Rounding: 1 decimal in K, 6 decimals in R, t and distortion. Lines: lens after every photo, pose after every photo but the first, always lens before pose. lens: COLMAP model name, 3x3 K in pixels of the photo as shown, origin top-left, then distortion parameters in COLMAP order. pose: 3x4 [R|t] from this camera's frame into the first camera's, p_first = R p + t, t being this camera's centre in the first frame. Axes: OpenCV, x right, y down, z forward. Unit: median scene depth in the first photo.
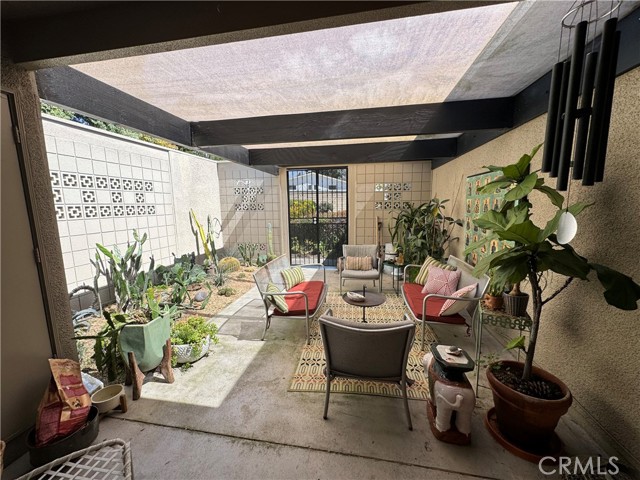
lens RADIAL K [[255.7, 0, 318.7], [0, 255.7, 241.0], [0, 0, 1]] dist [0.005976, -0.001355]
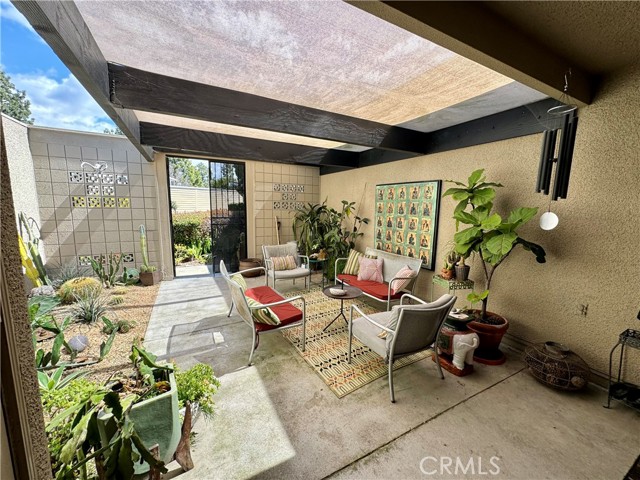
lens RADIAL K [[255.7, 0, 317.9], [0, 255.7, 240.0], [0, 0, 1]] dist [0.005976, -0.001355]
pose [[0.784624, -0.055320, 0.617499, -0.354716], [0.058881, 0.998158, 0.014605, -0.009229], [-0.617170, 0.024900, 0.786436, 0.138660]]
